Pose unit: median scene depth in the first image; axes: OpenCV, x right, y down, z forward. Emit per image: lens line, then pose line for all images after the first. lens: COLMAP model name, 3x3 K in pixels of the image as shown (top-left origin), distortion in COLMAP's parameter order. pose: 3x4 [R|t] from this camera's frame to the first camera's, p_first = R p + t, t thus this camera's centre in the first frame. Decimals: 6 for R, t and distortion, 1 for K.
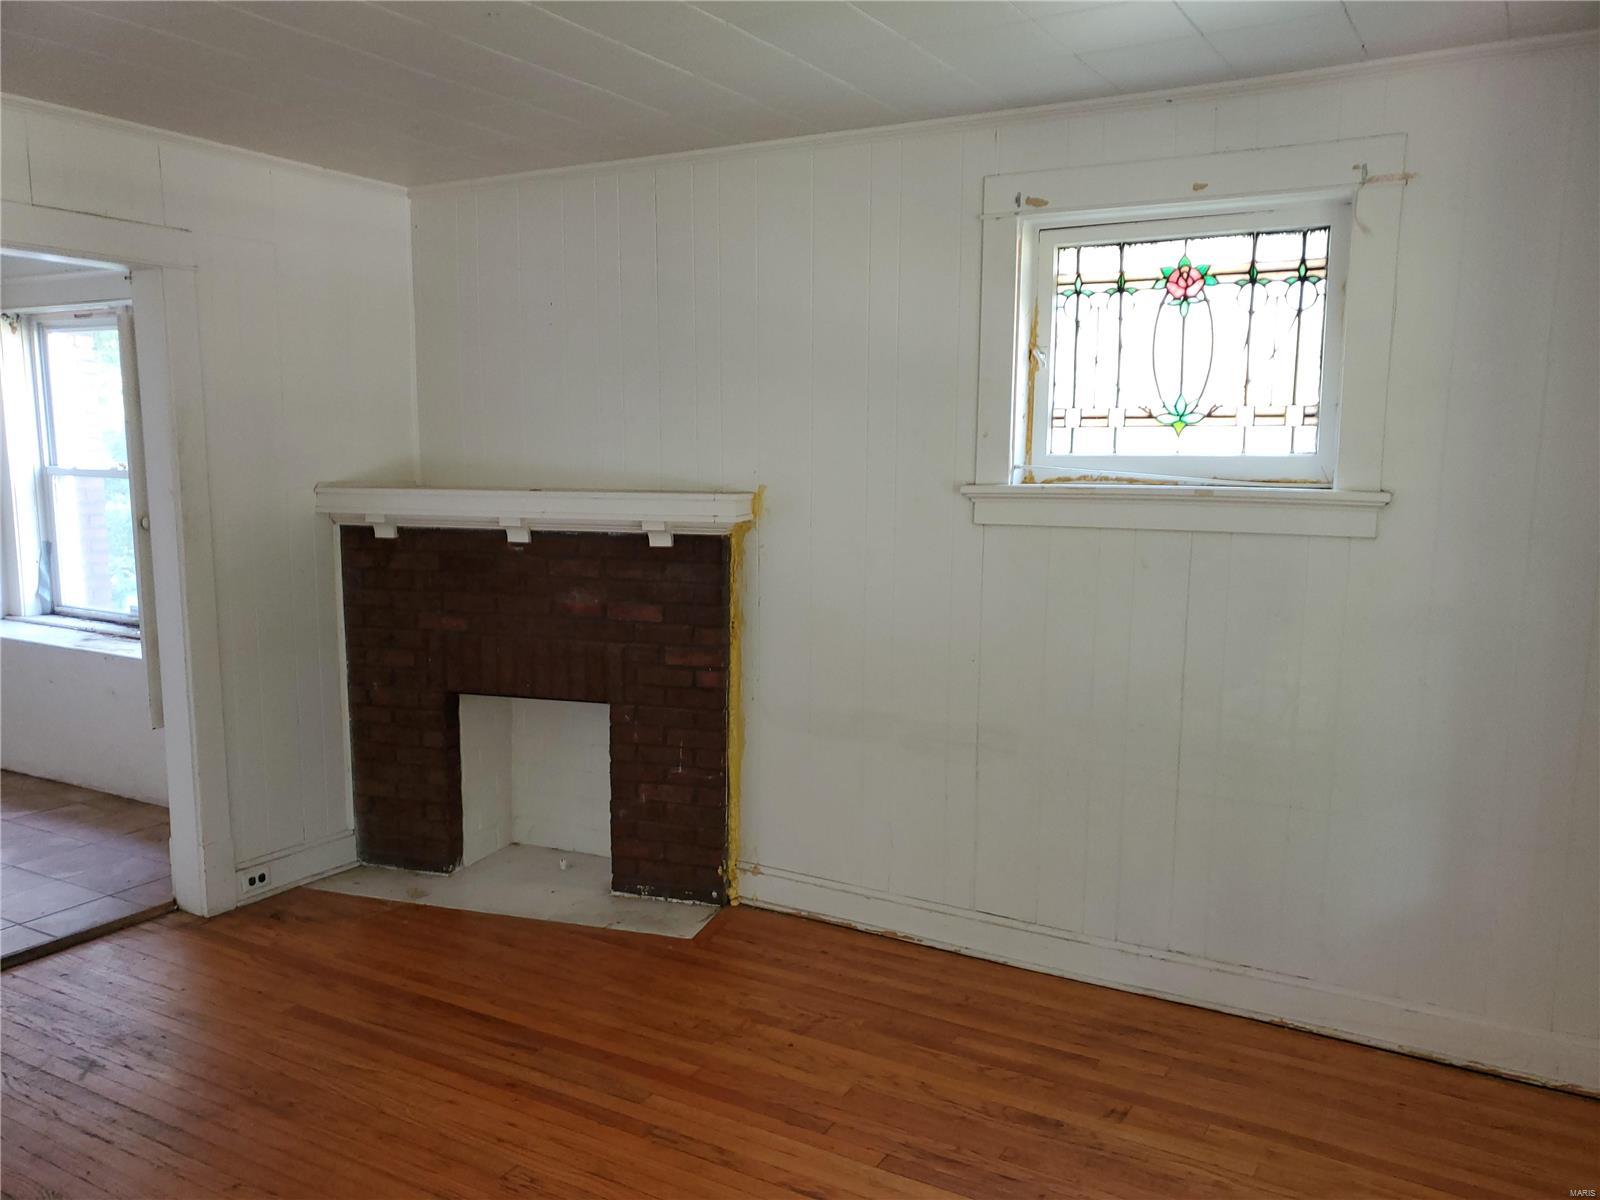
lens RADIAL K [[1245.8, 0, 800.0], [0, 1245.8, 600.0], [0, 0, 1]] dist [0.020712, -0.007071]
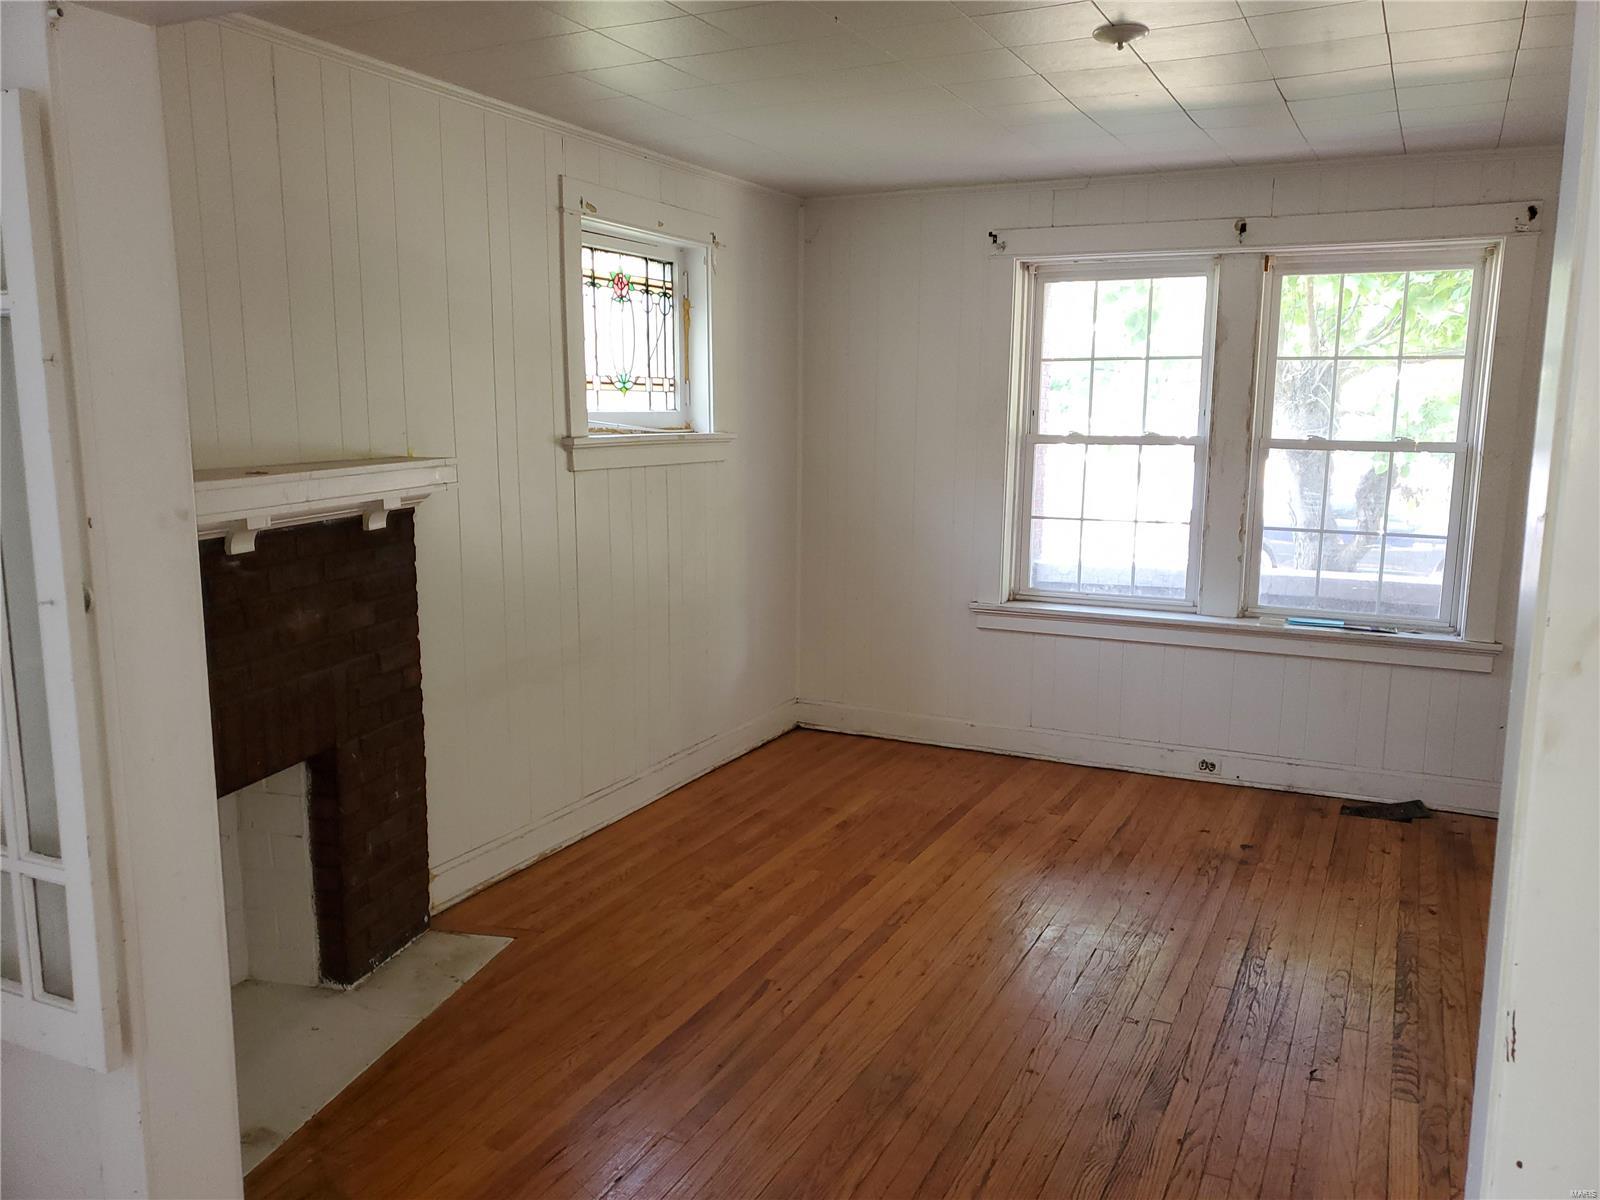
lens RADIAL K [[1217.4, 0, 800.0], [0, 1217.4, 600.0], [0, 0, 1]] dist [0.068819, -0.003604]
pose [[-0.055203, -0.160363, 0.985513, -1.093254], [0.130824, 0.977348, 0.166363, -0.113123], [-0.989867, 0.138113, -0.032973, 0.893644]]
